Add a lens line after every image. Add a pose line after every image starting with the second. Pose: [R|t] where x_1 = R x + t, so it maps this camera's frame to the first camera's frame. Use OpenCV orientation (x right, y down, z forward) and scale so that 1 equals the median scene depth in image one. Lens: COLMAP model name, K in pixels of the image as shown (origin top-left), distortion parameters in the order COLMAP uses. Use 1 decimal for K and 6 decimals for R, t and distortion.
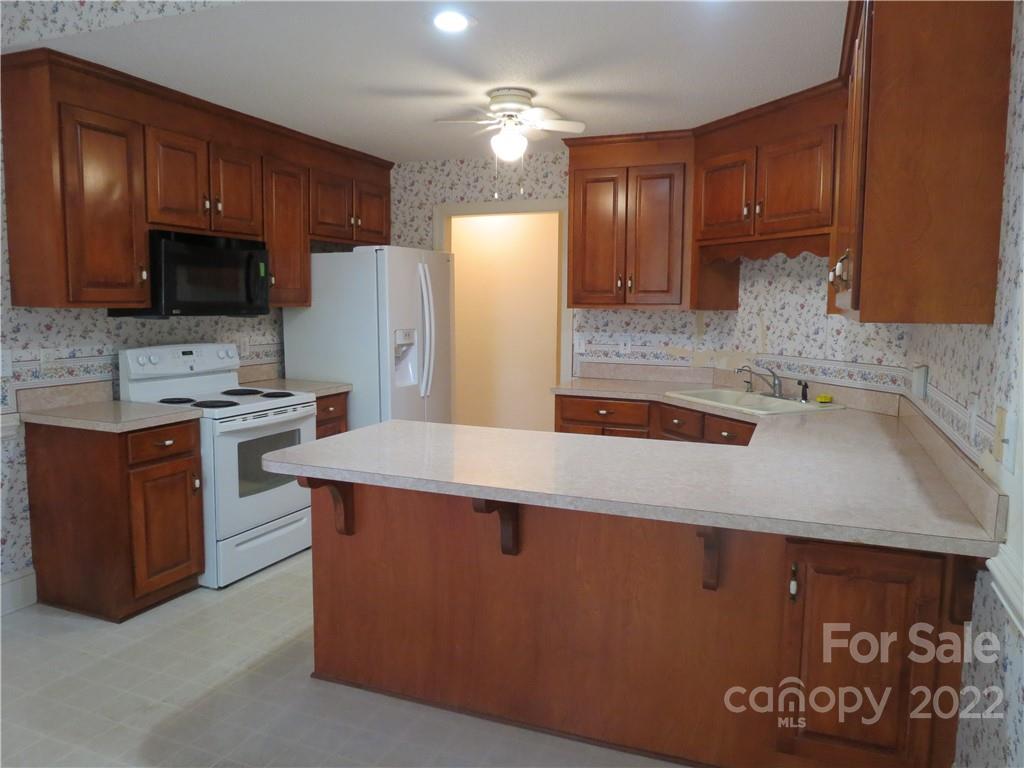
lens RADIAL K [[727.7, 0, 518.1], [0, 727.7, 380.8], [0, 0, 1]] dist [-0.028962, 0.012729]
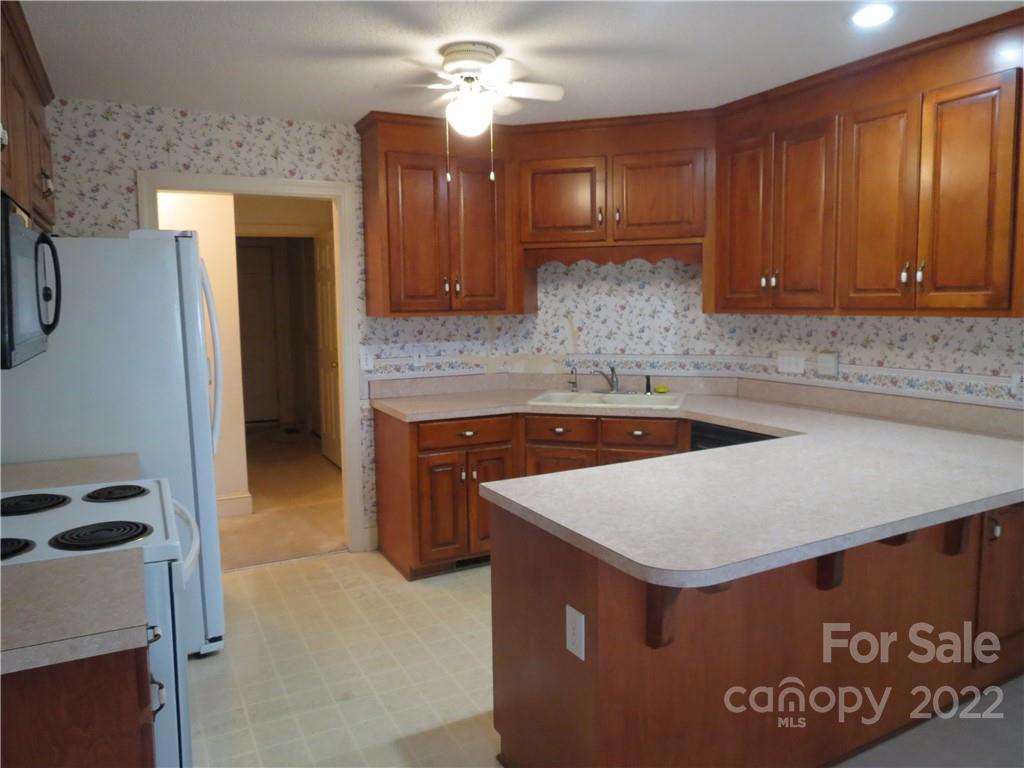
lens RADIAL K [[727.7, 0, 518.1], [0, 727.7, 380.8], [0, 0, 1]] dist [-0.028962, 0.012729]
pose [[0.645118, -0.100037, 0.757506, -0.489733], [0.100586, 0.993883, 0.045590, -0.052504], [-0.757434, 0.046784, 0.651234, 0.365398]]
